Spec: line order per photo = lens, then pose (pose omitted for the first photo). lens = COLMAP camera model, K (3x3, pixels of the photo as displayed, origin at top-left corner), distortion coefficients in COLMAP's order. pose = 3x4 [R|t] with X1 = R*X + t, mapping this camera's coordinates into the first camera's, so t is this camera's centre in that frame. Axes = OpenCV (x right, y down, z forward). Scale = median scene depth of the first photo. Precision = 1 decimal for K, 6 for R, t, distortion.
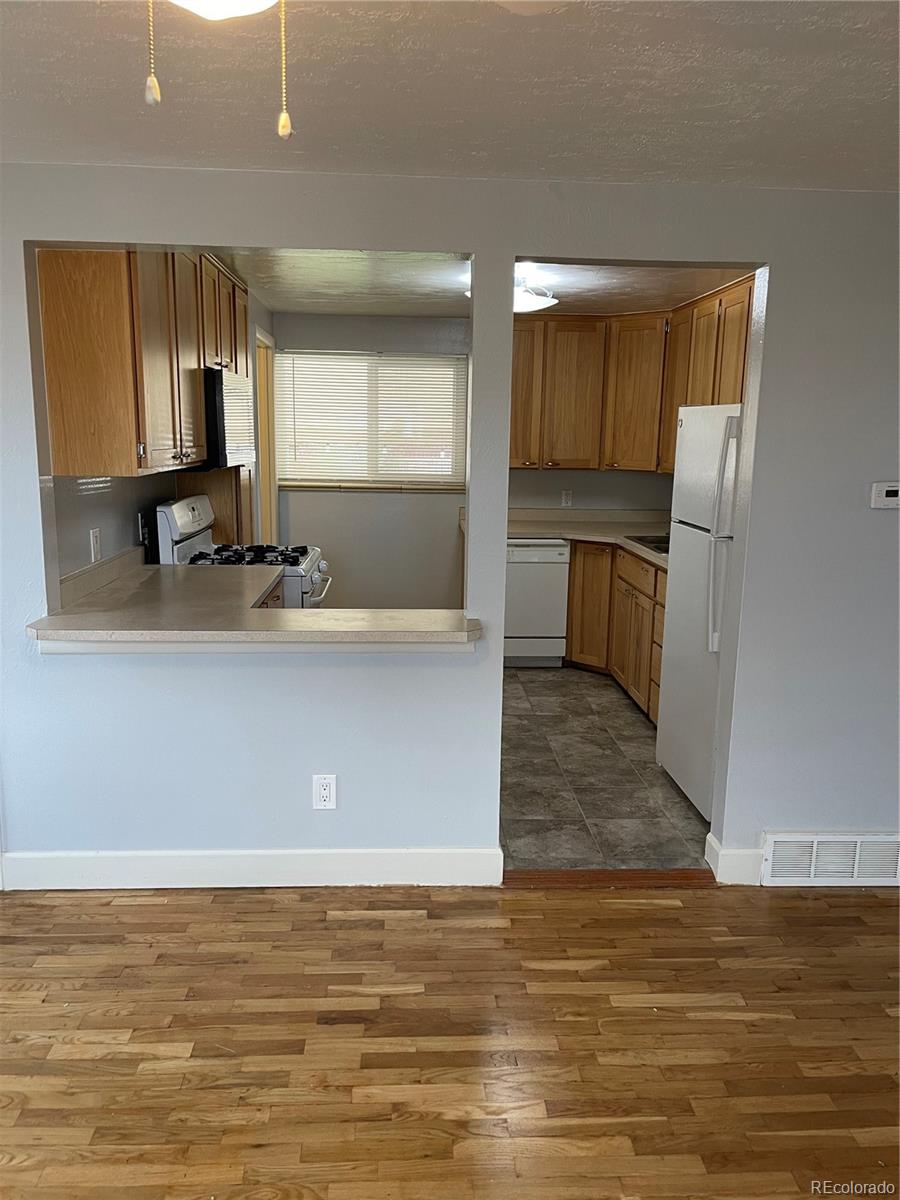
lens RADIAL K [[904.7, 0, 450.0], [0, 904.7, 600.0], [0, 0, 1]] dist [0.121917, -0.164673]
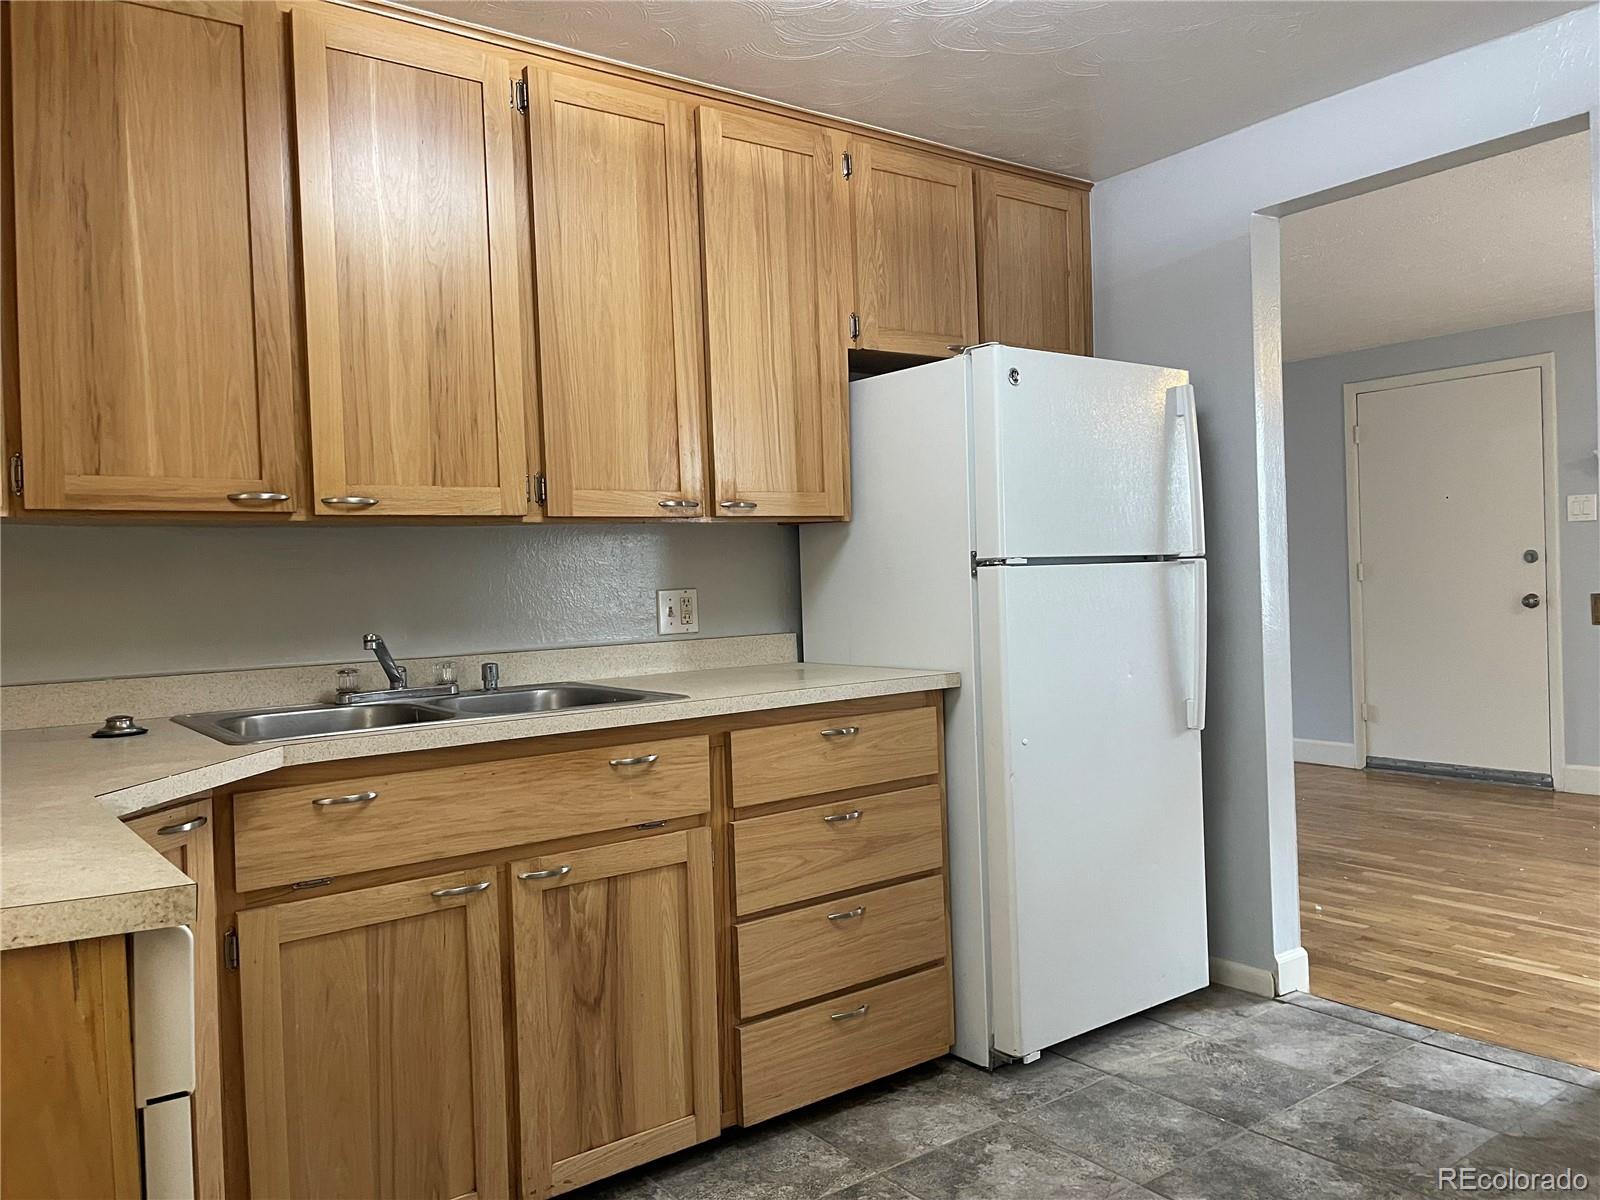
lens RADIAL K [[1206.2, 0, 800.8], [0, 1206.2, 607.4], [0, 0, 1]] dist [0.121917, -0.164673]
pose [[-0.554311, -0.013494, 0.832201, -0.277905], [0.181227, 0.973922, 0.136503, -0.190189], [-0.812340, 0.226483, -0.537410, 1.588493]]
